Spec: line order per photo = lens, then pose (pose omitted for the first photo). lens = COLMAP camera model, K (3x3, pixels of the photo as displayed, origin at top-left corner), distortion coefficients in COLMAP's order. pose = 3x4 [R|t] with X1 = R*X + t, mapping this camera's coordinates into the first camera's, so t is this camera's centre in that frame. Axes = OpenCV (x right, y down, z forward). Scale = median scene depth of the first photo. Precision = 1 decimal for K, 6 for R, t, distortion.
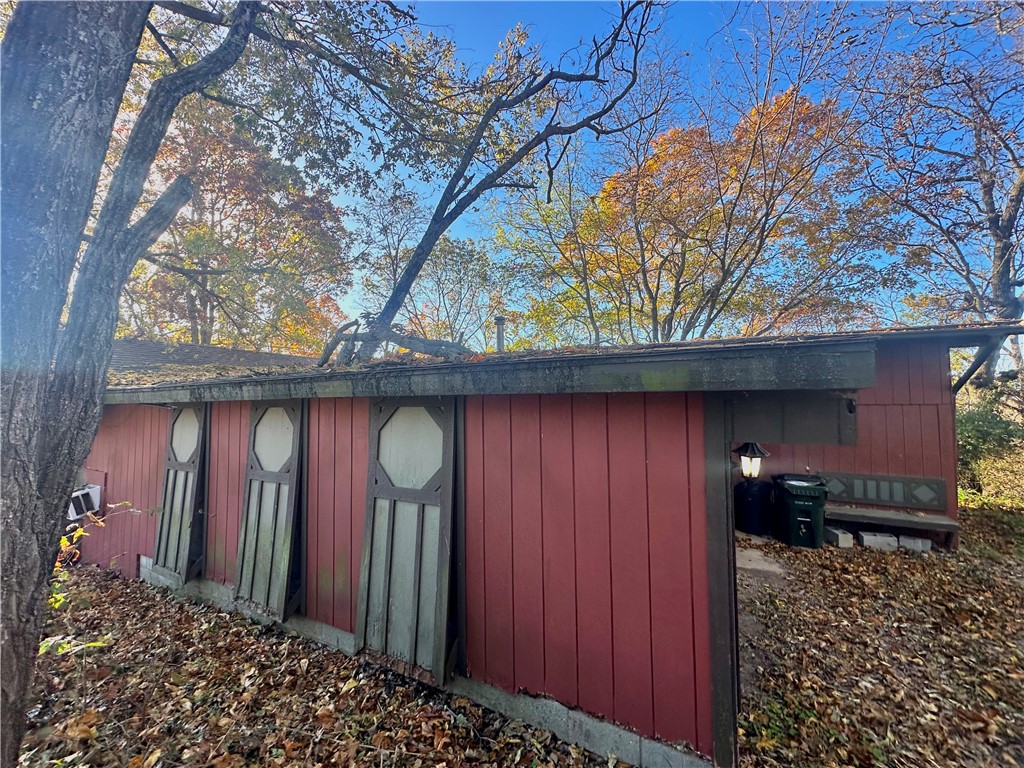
lens RADIAL K [[406.6, 0, 512.0], [0, 406.6, 384.0], [0, 0, 1]] dist [0.000501, -0.000117]
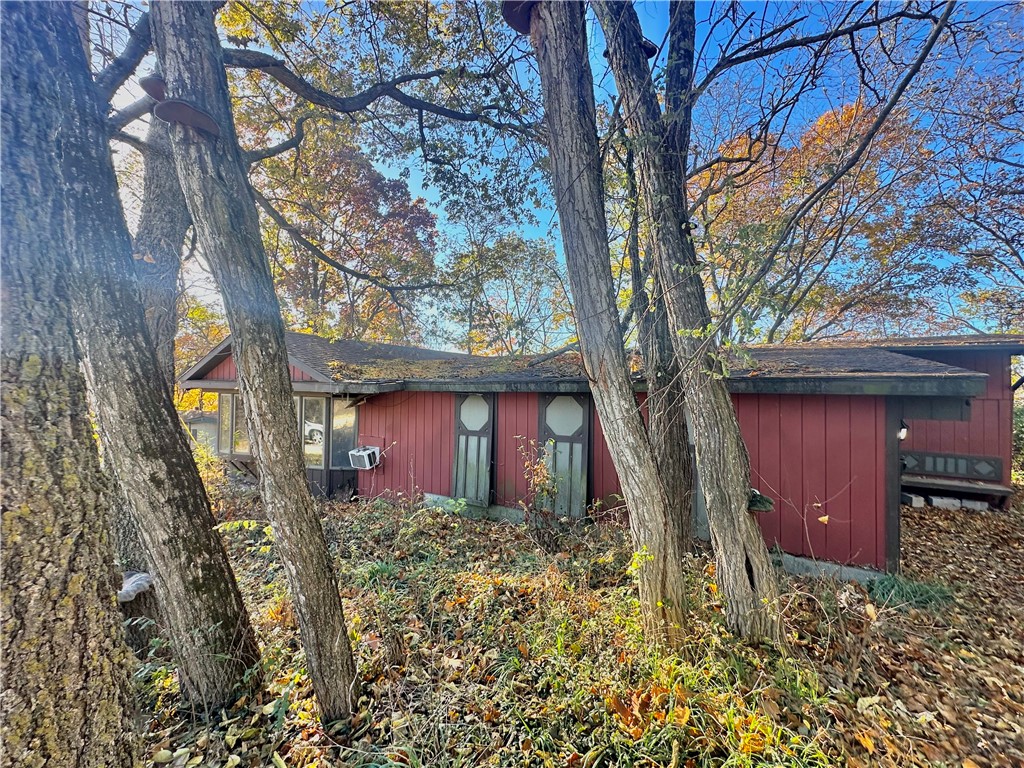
lens RADIAL K [[404.2, 0, 512.0], [0, 404.2, 384.0], [0, 0, 1]] dist [-0.002024, 0.000073]
pose [[0.998086, 0.013158, -0.060425, -0.412866], [-0.010903, 0.999237, 0.037504, -0.029606], [0.060872, -0.036773, 0.997468, -0.362636]]
